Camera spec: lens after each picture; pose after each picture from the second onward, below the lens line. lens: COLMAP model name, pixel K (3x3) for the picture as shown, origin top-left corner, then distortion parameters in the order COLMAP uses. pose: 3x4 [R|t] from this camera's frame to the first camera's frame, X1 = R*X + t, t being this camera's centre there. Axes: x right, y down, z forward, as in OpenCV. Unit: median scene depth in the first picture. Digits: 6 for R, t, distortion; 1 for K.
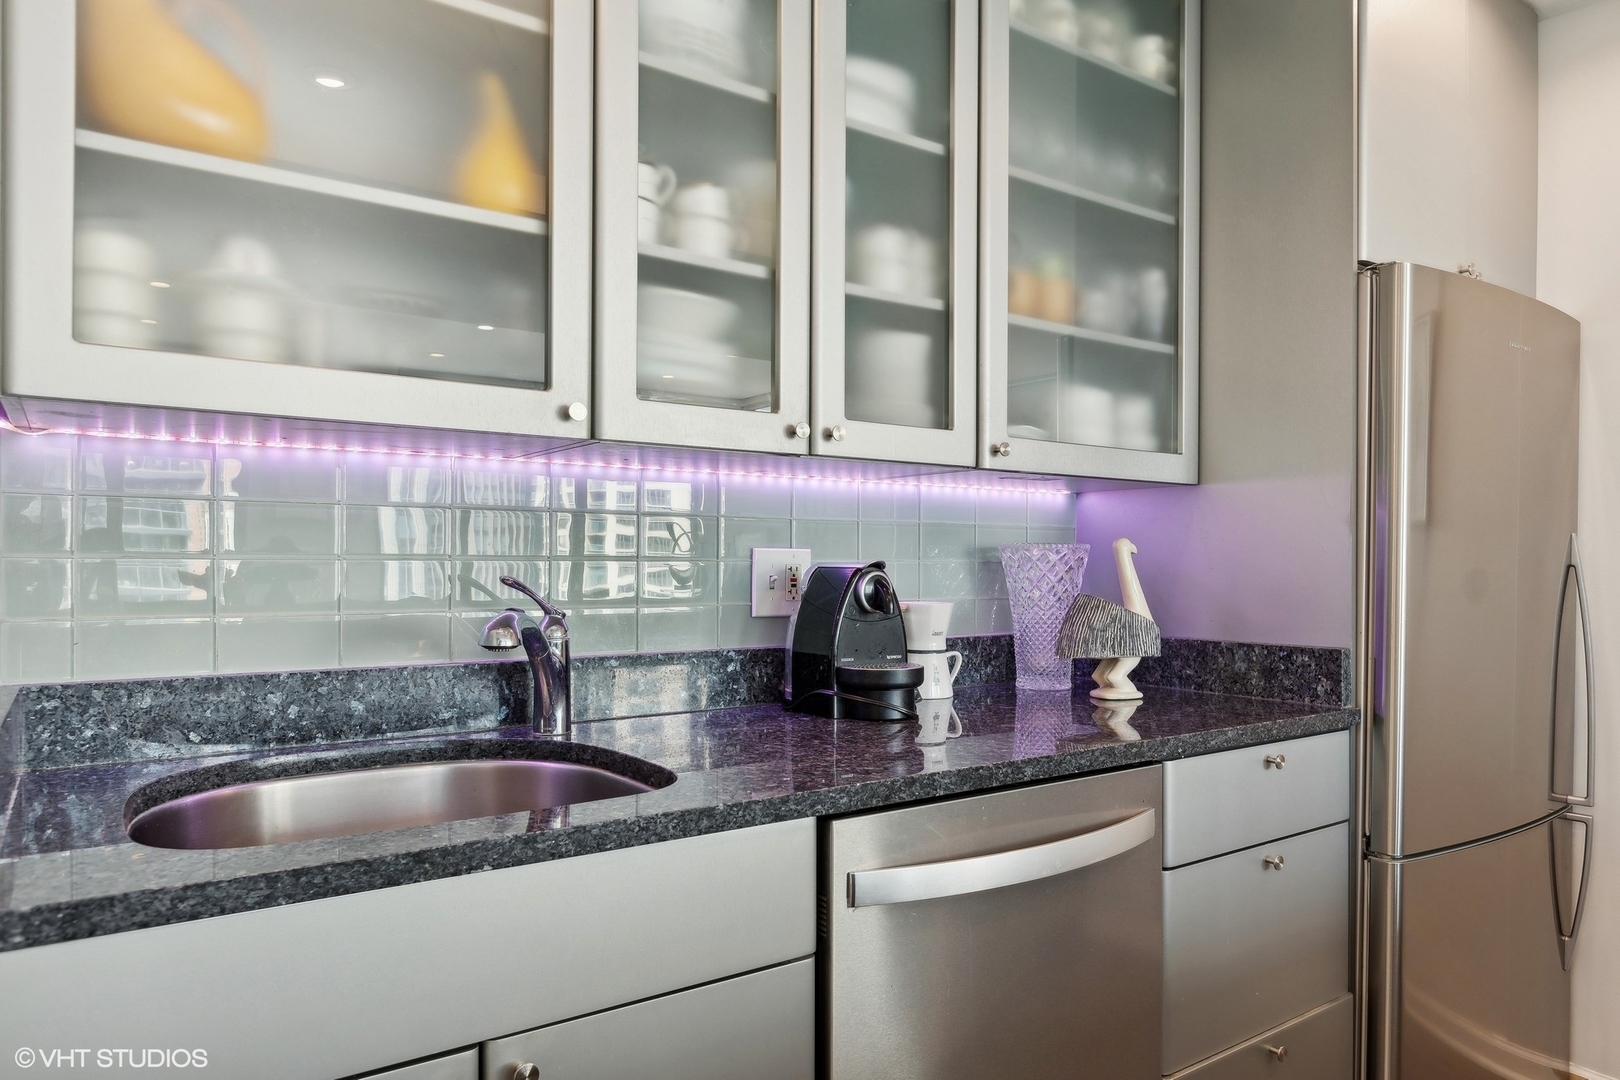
lens RADIAL K [[1033.5, 0, 805.4], [0, 1033.5, 558.6], [0, 0, 1]] dist [0.000448, -0.001421]
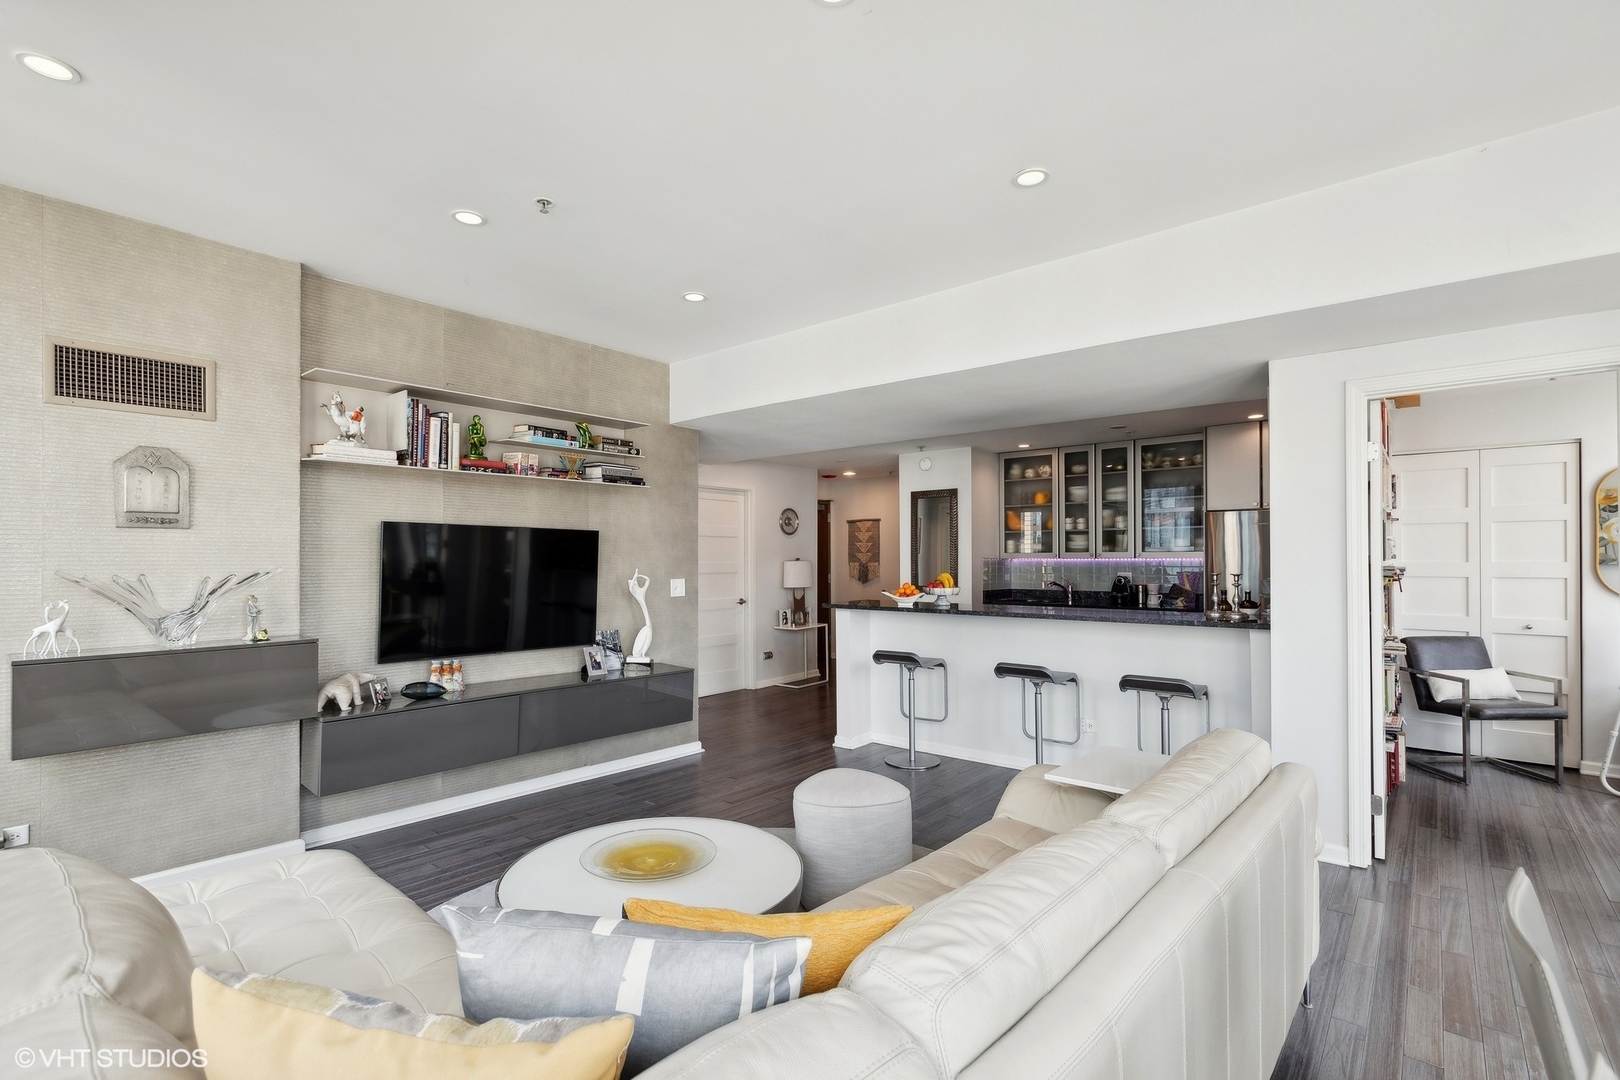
lens RADIAL K [[732.8, 0, 805.3], [0, 732.8, 556.4], [0, 0, 1]] dist [0.000832, -0.000293]
pose [[0.253238, -0.009099, -0.967361, 3.208599], [0.003557, 0.999958, -0.008474, -0.068393], [0.967398, -0.001295, 0.253259, -1.519405]]
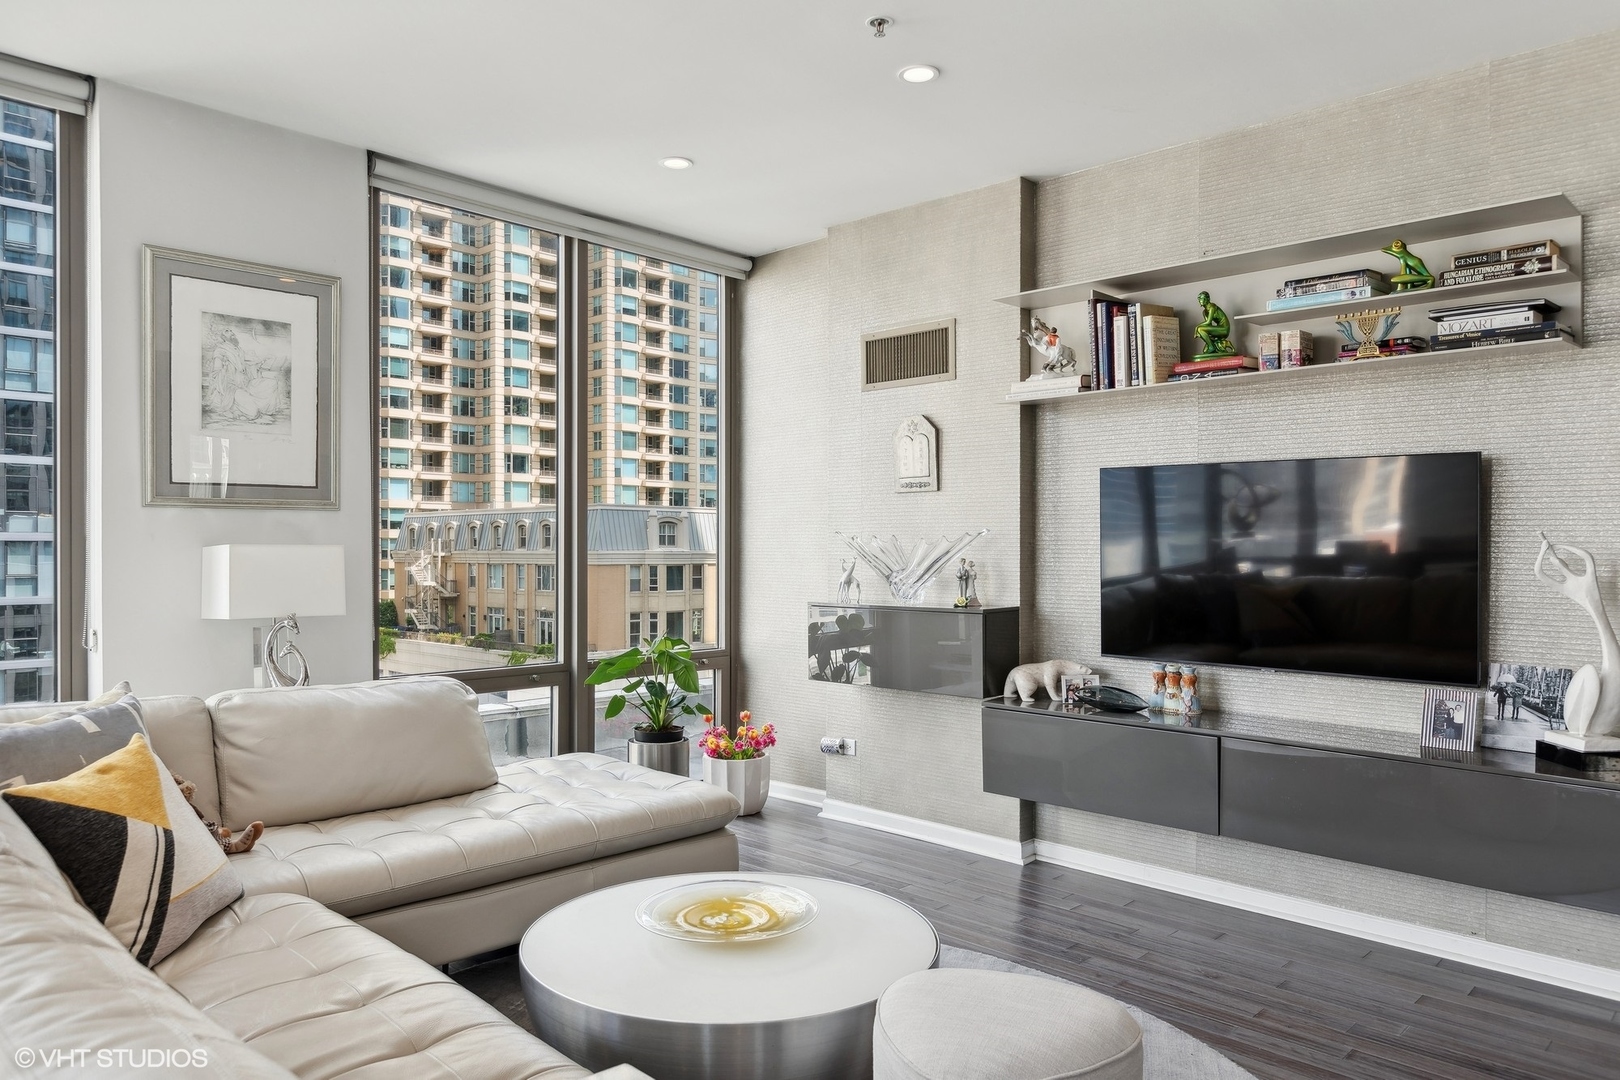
lens RADIAL K [[1102.8, 0, 810.0], [0, 1102.8, 540.0], [0, 0, 1]] dist [-0.001984, 0.000074]
pose [[-0.979698, -0.005982, -0.200390, 2.048691], [-0.004332, 0.999953, -0.008673, -0.015494], [0.200433, -0.007629, -0.979678, -0.036794]]
